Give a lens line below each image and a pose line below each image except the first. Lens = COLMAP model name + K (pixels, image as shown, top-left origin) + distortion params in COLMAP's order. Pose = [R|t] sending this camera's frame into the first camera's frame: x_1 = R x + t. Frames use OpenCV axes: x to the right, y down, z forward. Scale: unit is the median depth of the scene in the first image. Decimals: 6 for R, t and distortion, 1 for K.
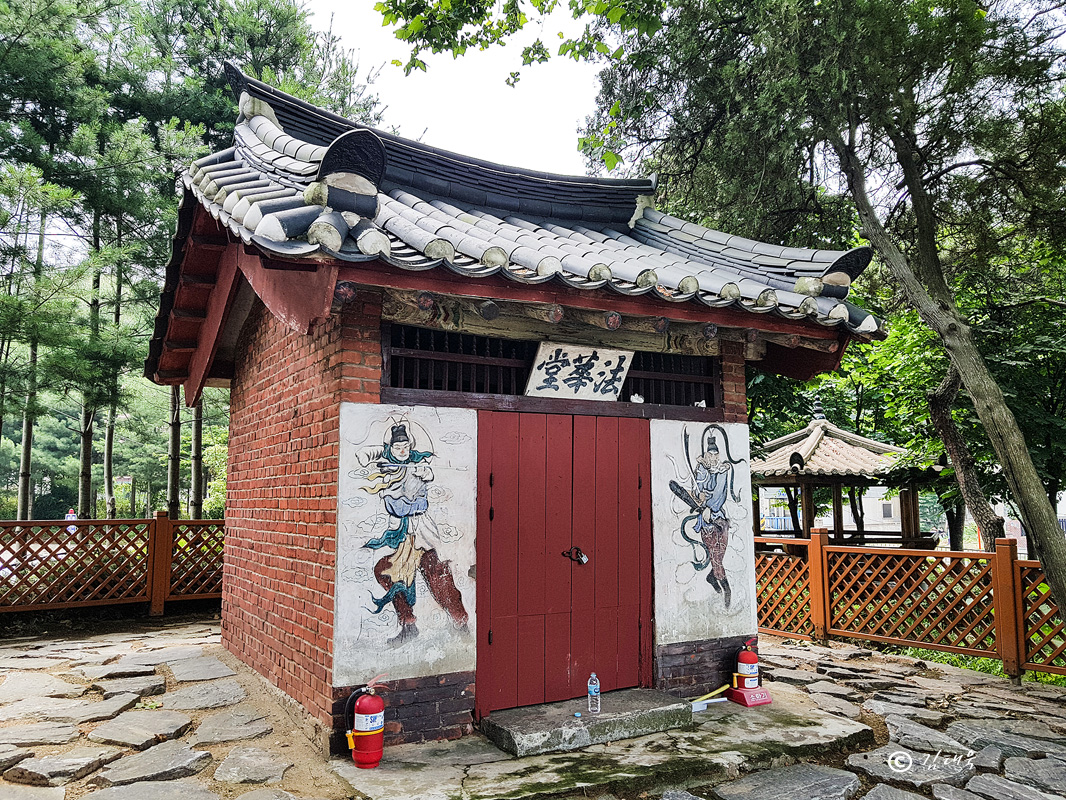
lens RADIAL K [[830.7, 0, 549.5], [0, 830.7, 392.9], [0, 0, 1]] dist [0.082868, -0.175188]
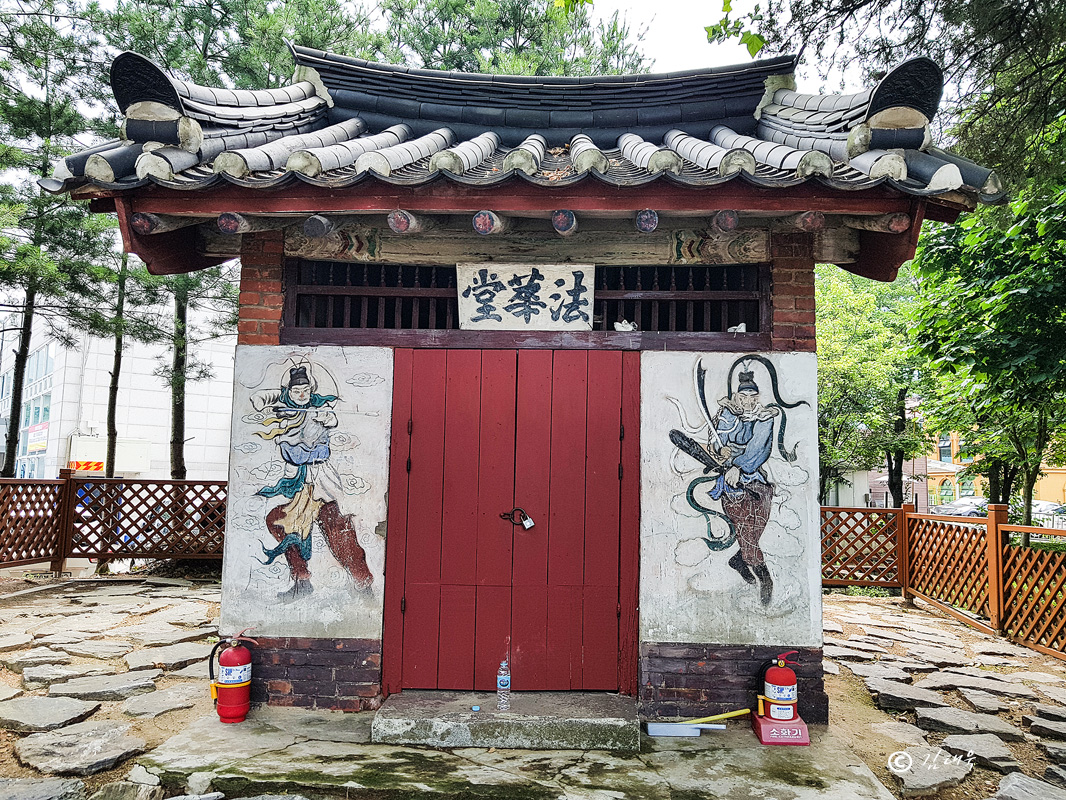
lens RADIAL K [[830.7, 0, 549.5], [0, 830.7, 392.9], [0, 0, 1]] dist [0.082868, -0.175188]
pose [[0.841227, -0.038574, -0.539305, 0.521337], [0.044875, 0.998992, -0.001455, 0.075887], [0.538817, -0.022977, 0.842109, 0.337291]]
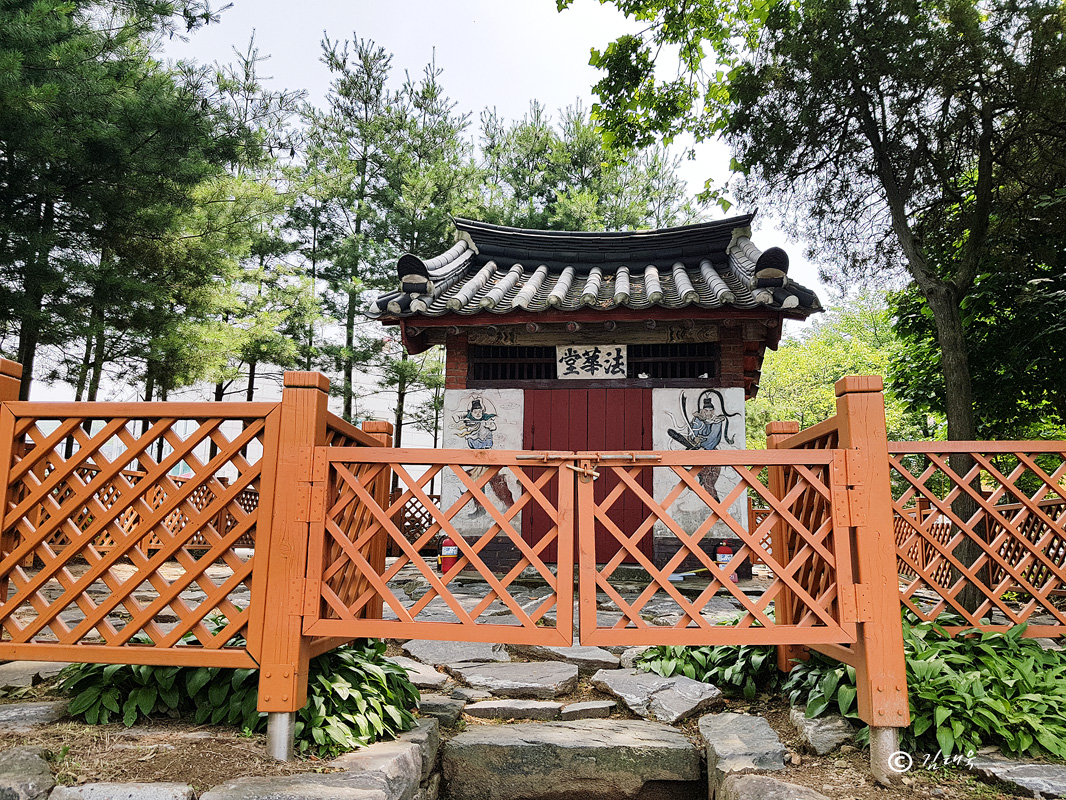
lens RADIAL K [[830.7, 0, 549.5], [0, 830.7, 392.9], [0, 0, 1]] dist [0.082868, -0.175188]
pose [[0.793922, -0.092537, -0.600937, 0.972687], [0.055762, 0.995267, -0.079589, 0.165234], [0.605457, 0.029678, 0.795324, -0.329202]]
